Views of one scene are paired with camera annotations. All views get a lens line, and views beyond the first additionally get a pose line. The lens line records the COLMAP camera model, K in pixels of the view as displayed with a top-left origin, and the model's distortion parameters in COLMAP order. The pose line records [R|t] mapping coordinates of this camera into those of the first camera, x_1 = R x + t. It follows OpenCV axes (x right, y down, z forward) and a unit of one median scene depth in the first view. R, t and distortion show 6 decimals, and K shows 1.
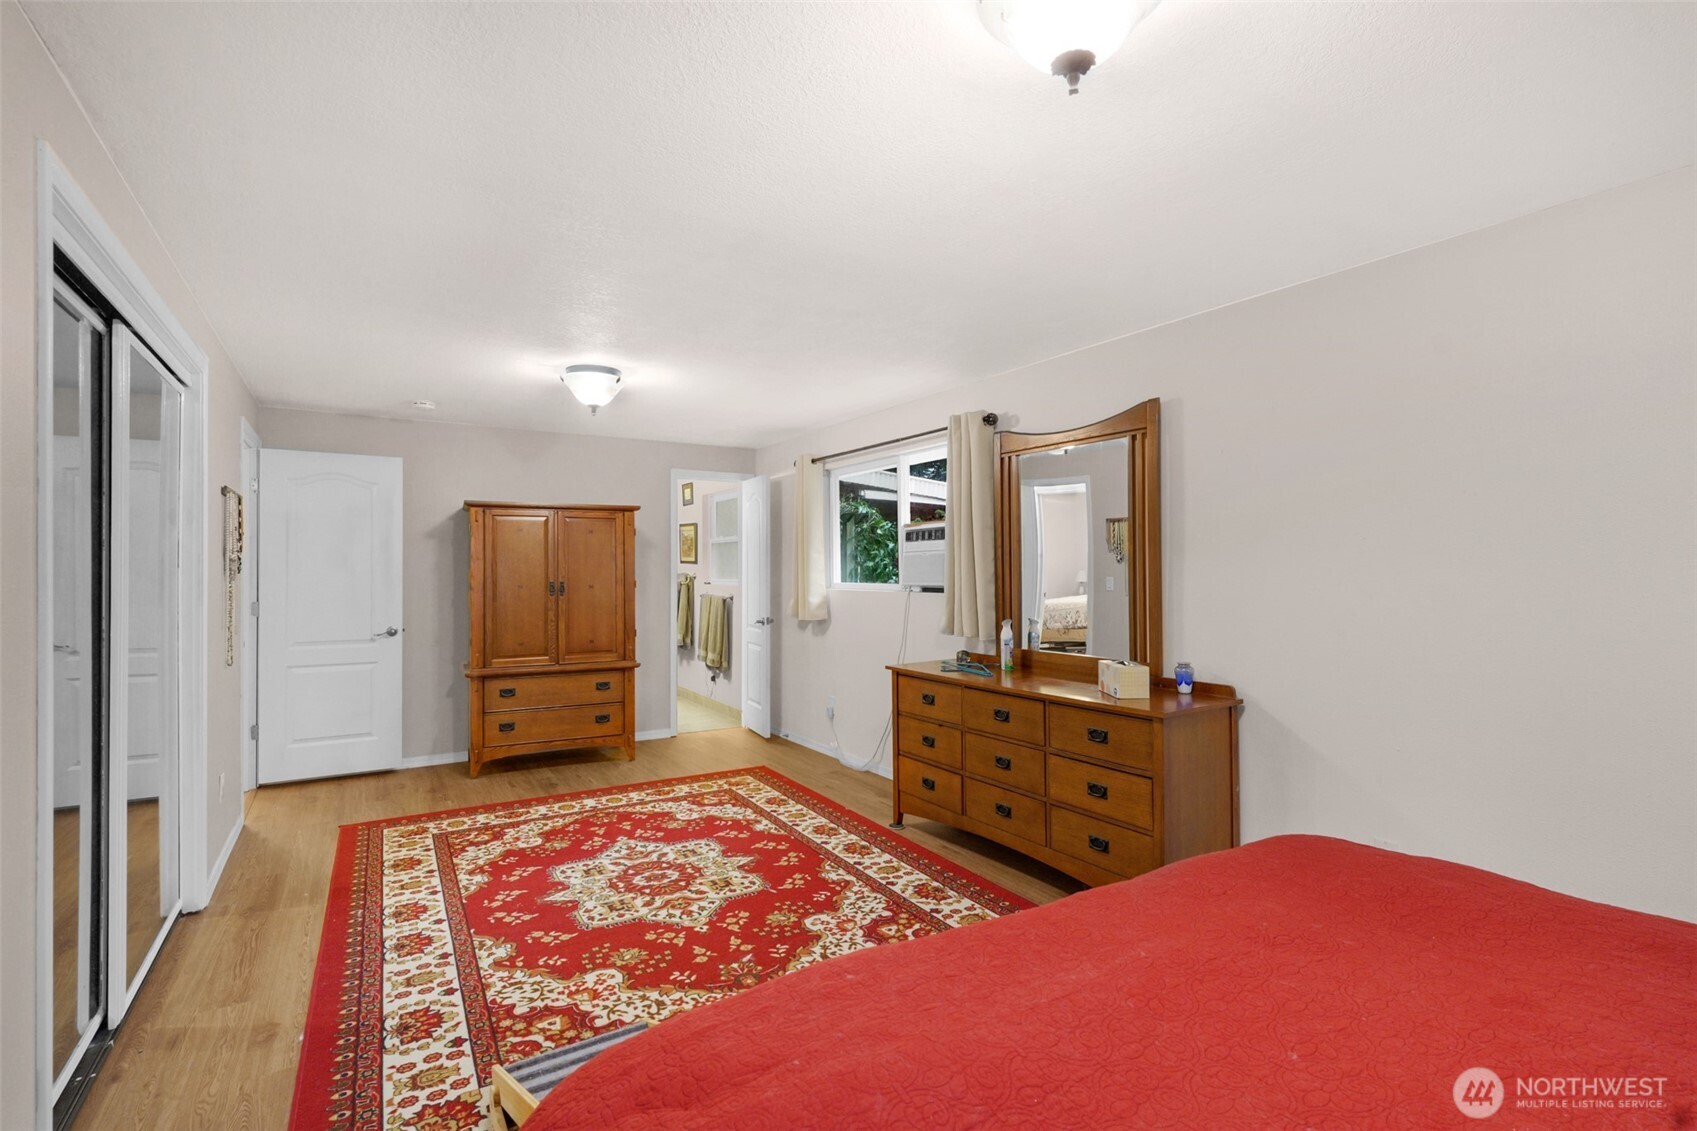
lens RADIAL K [[758.2, 0, 827.2], [0, 758.2, 566.5], [0, 0, 1]] dist [0.000781, 0.000116]
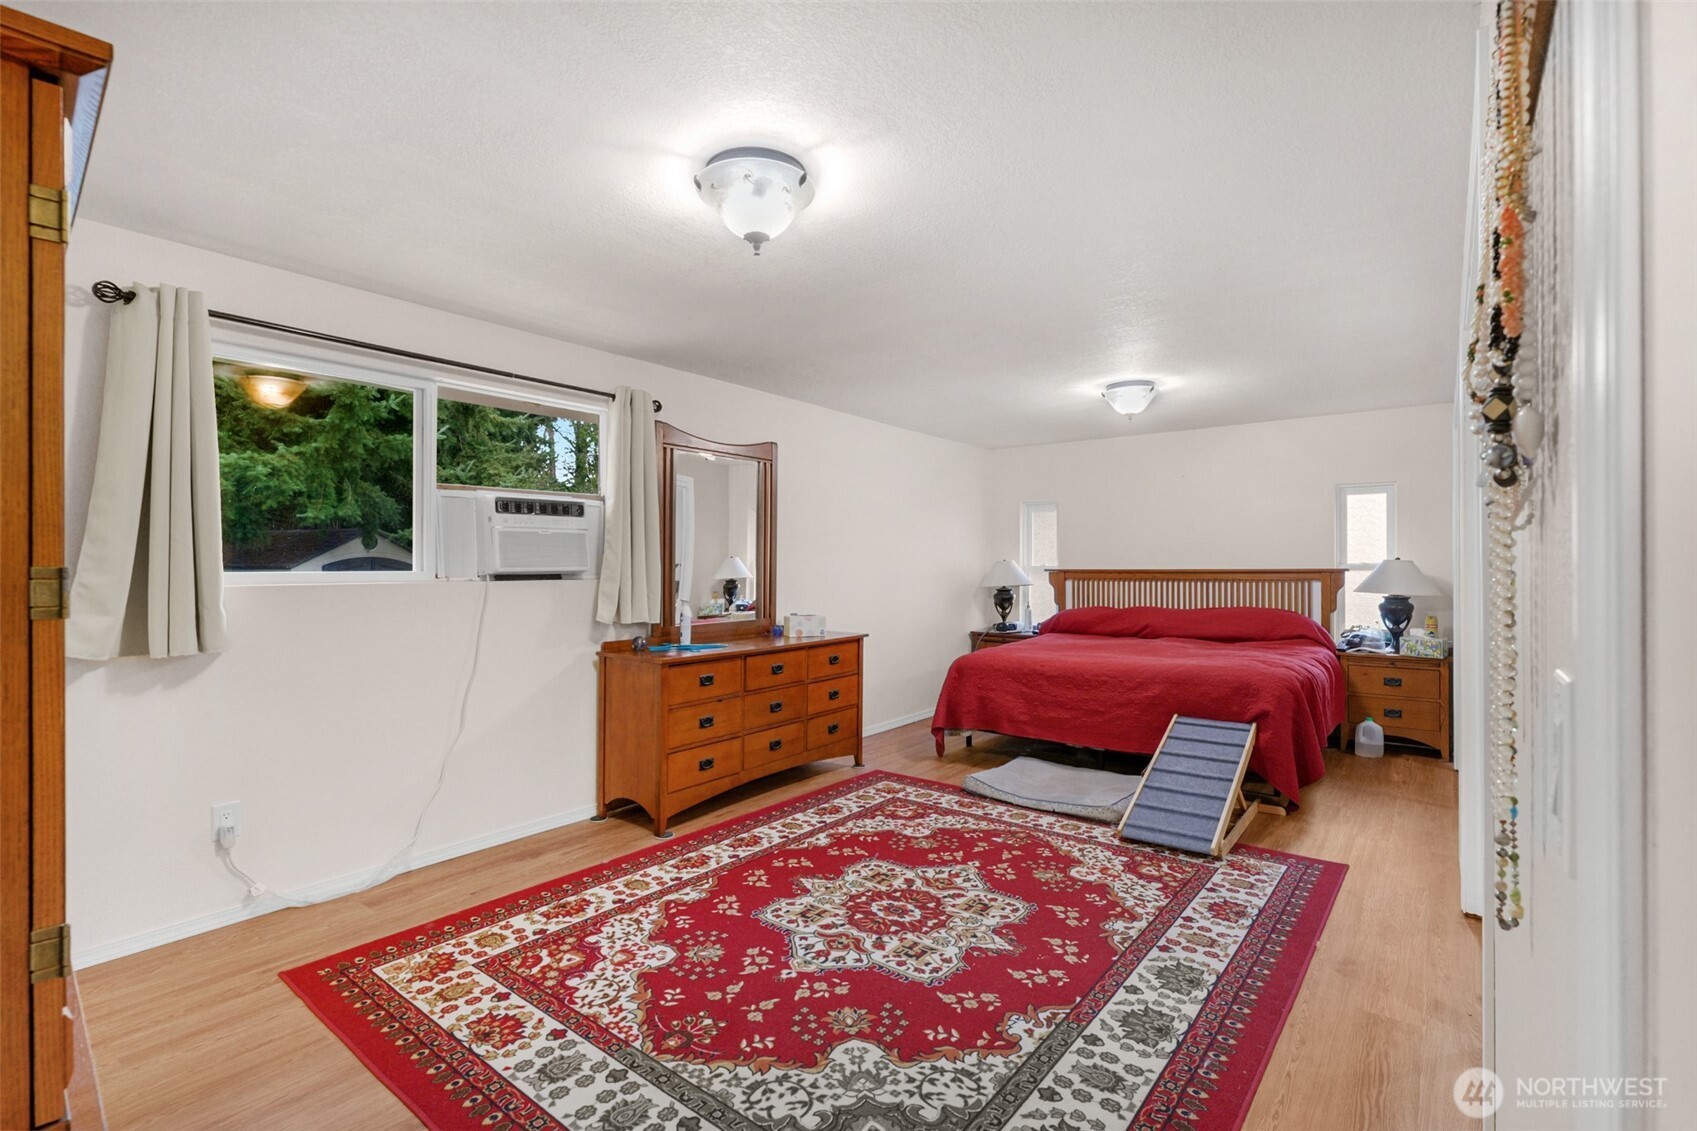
lens RADIAL K [[758.2, 0, 827.2], [0, 758.2, 566.5], [0, 0, 1]] dist [0.000781, 0.000116]
pose [[-0.324747, 0.004821, 0.945789, -0.999202], [-0.001885, 0.999982, -0.005745, 0.033383], [-0.945799, -0.003649, -0.324732, 1.347535]]
